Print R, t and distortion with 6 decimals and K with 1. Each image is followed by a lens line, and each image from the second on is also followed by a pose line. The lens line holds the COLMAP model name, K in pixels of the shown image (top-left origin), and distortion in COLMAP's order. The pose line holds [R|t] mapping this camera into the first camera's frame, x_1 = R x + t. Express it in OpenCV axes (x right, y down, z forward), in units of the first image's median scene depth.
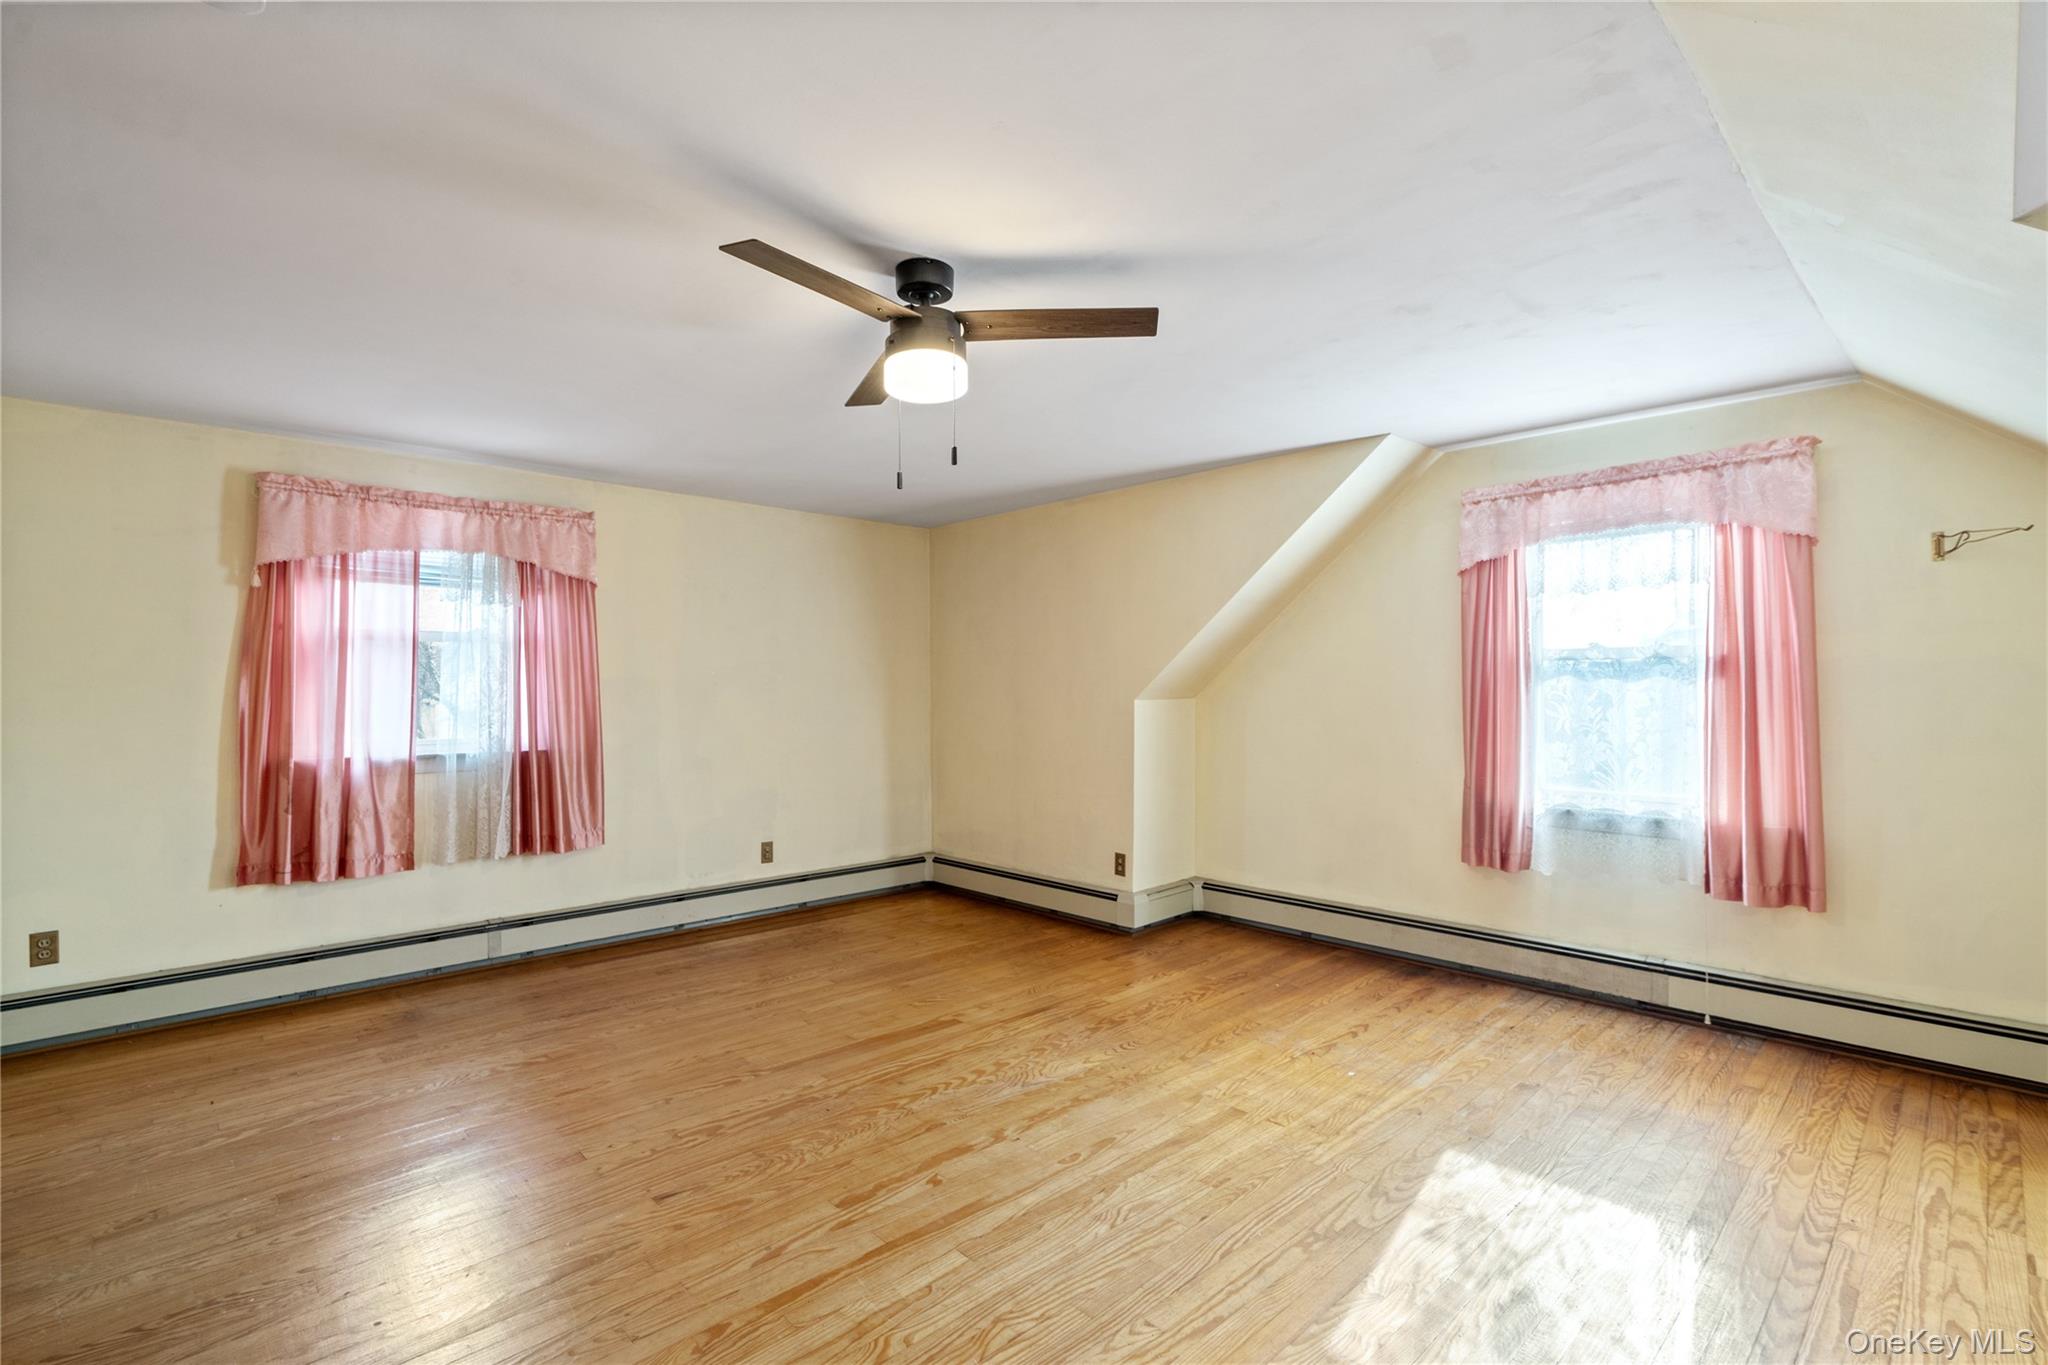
lens RADIAL K [[937.3, 0, 1024.0], [0, 937.3, 682.5], [0, 0, 1]] dist [-0.000435, 0.000622]
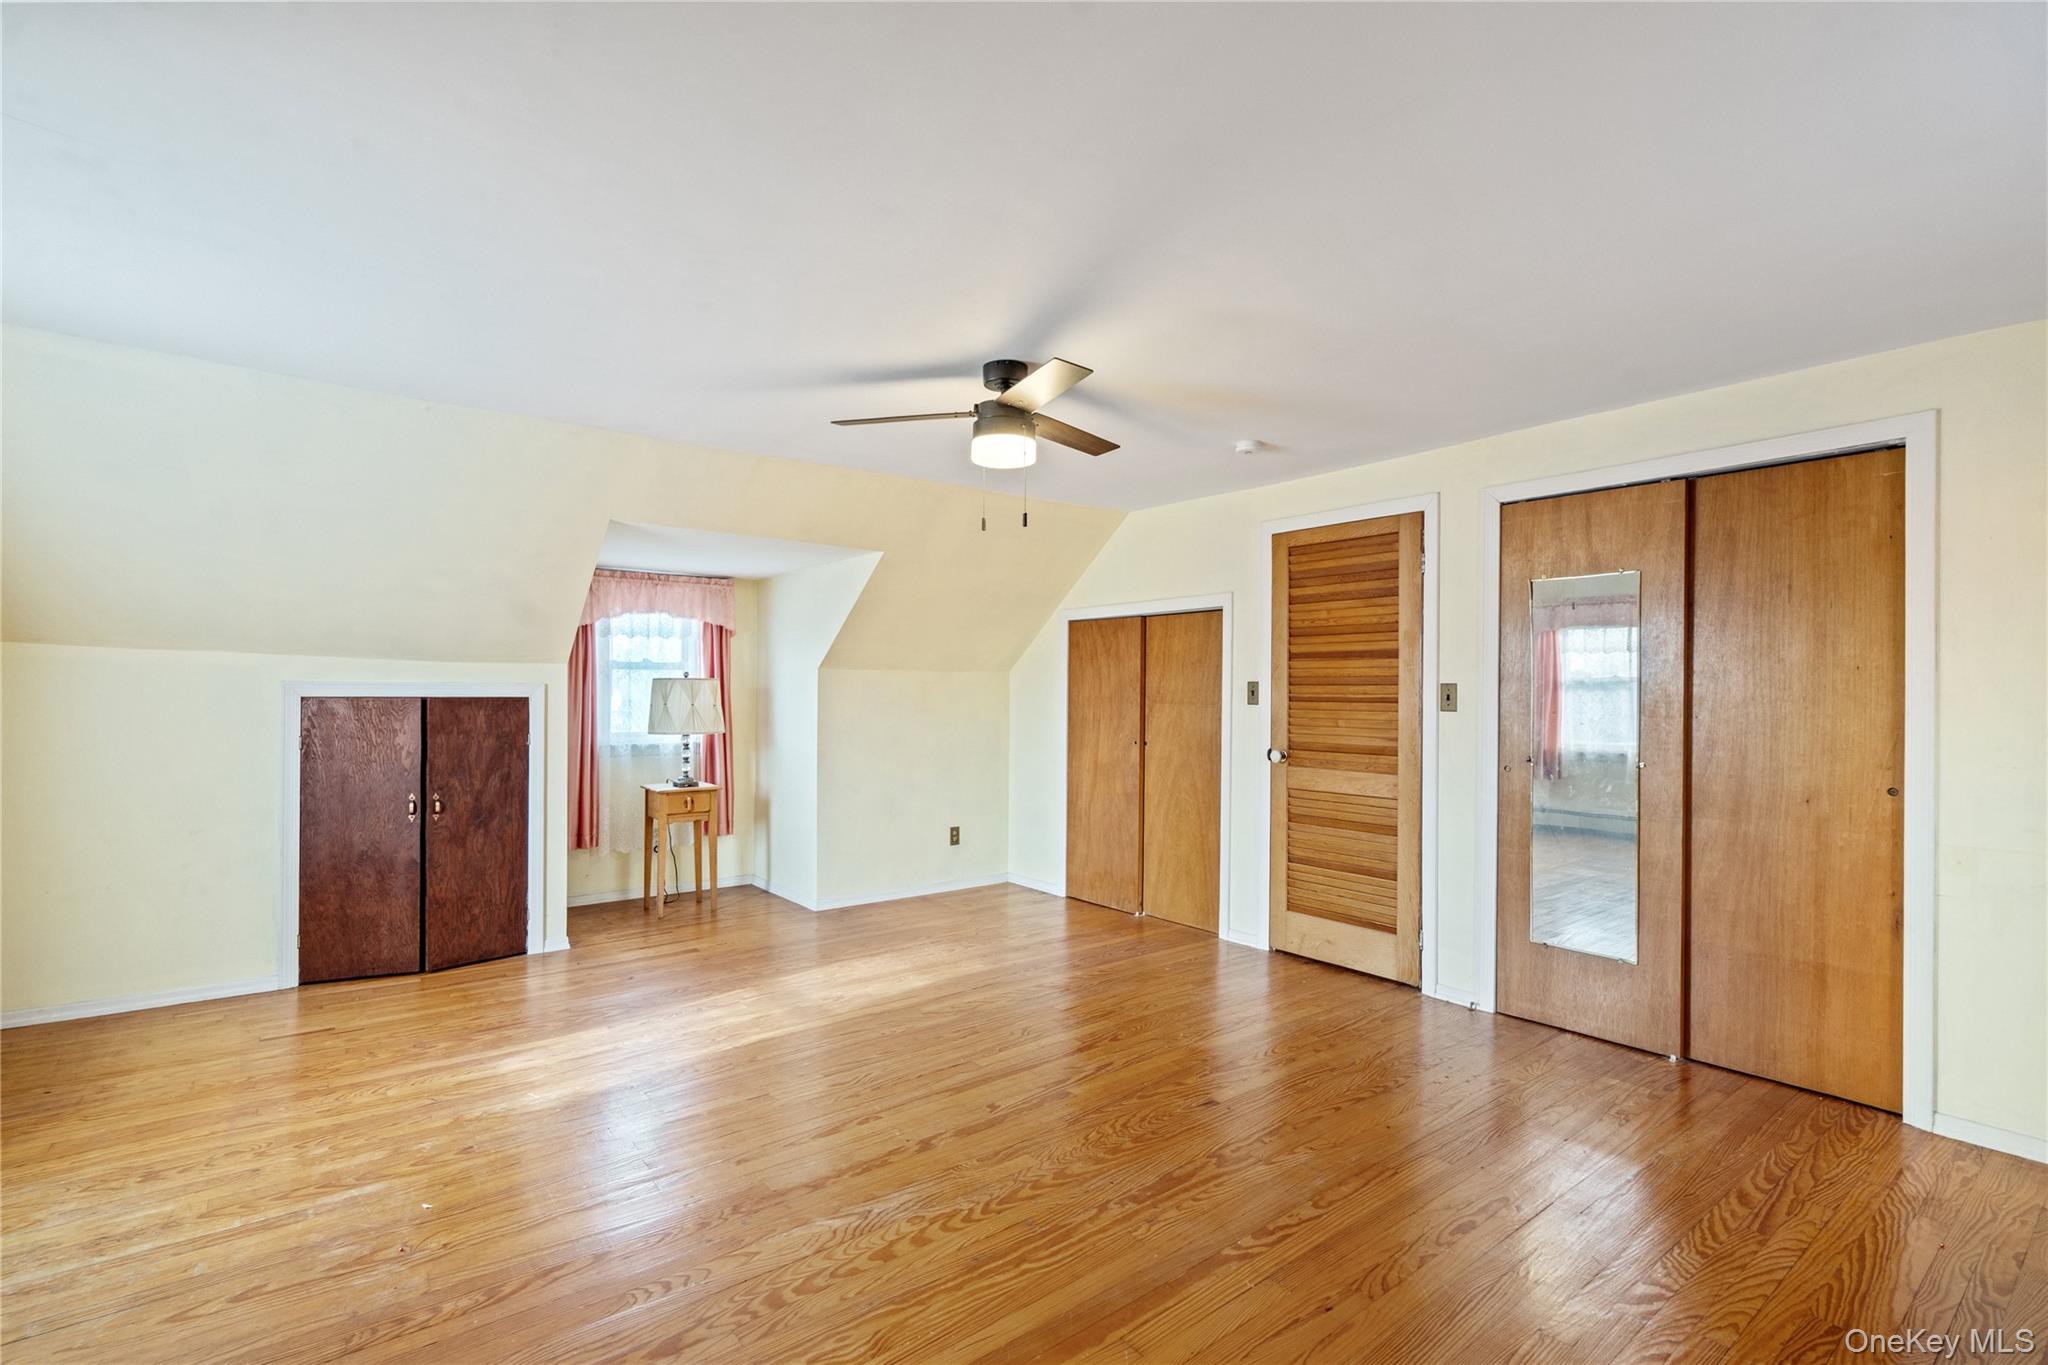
lens RADIAL K [[917.9, 0, 1018.8], [0, 917.9, 686.0], [0, 0, 1]] dist [-0.033362, 0.000222]
pose [[-0.995073, -0.003388, 0.099087, -0.163778], [-0.005762, 0.999703, -0.023677, 0.018188], [-0.098977, -0.024132, -0.994797, 1.469046]]
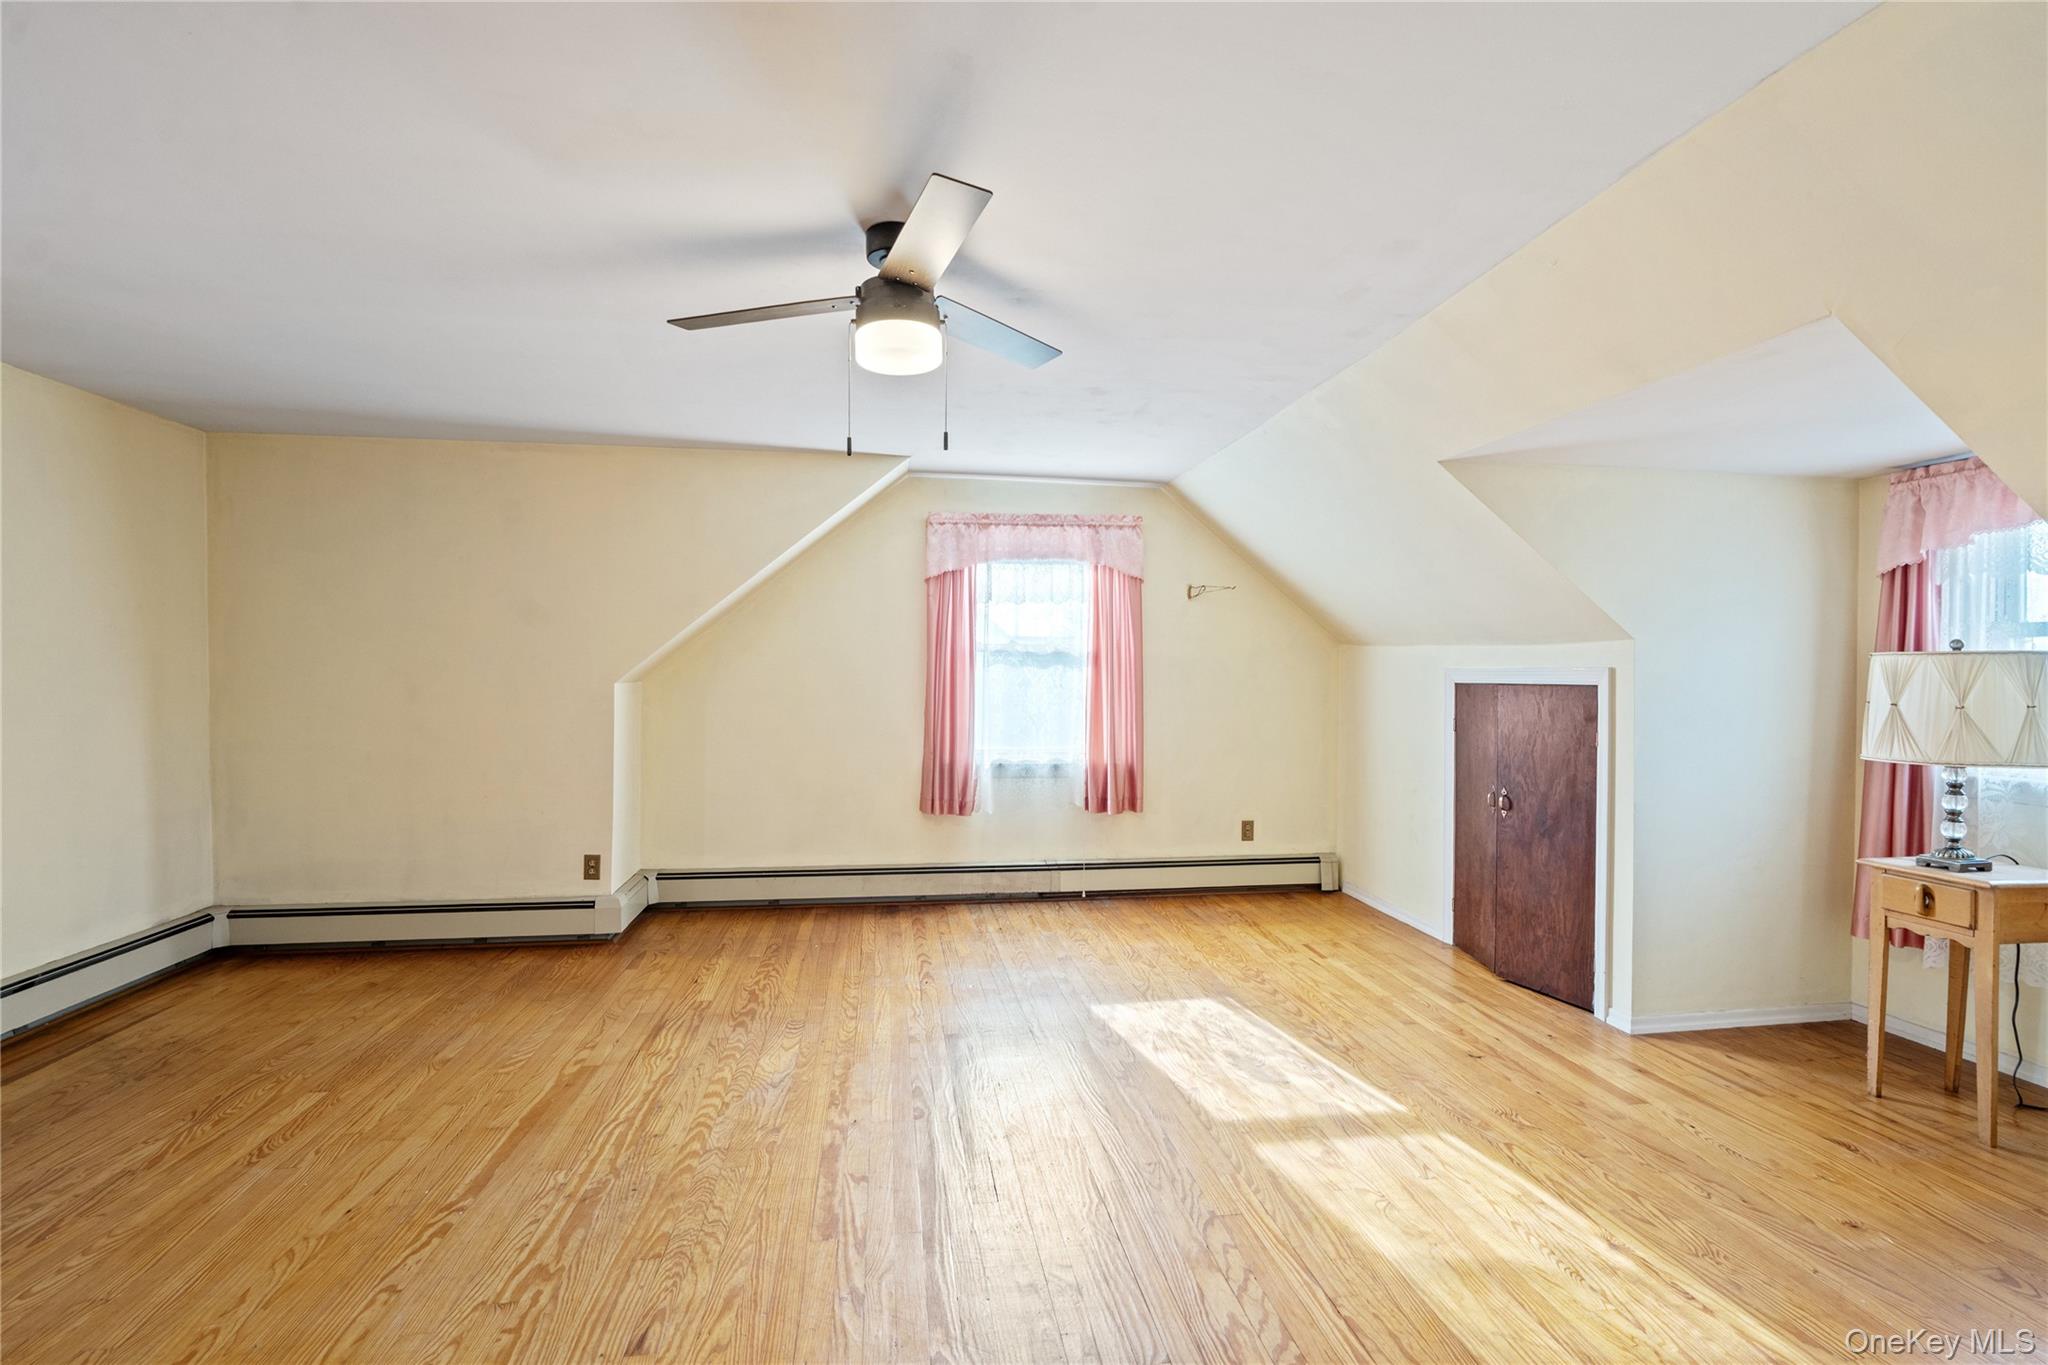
lens RADIAL K [[931.9, 0, 1023.3], [0, 931.9, 703.3], [0, 0, 1]] dist [-0.000185, 0.000953]
pose [[0.579545, -0.021253, 0.814663, -0.528248], [-0.013079, 0.999289, 0.035375, 0.001424], [-0.814835, -0.031156, 0.578855, 0.215702]]
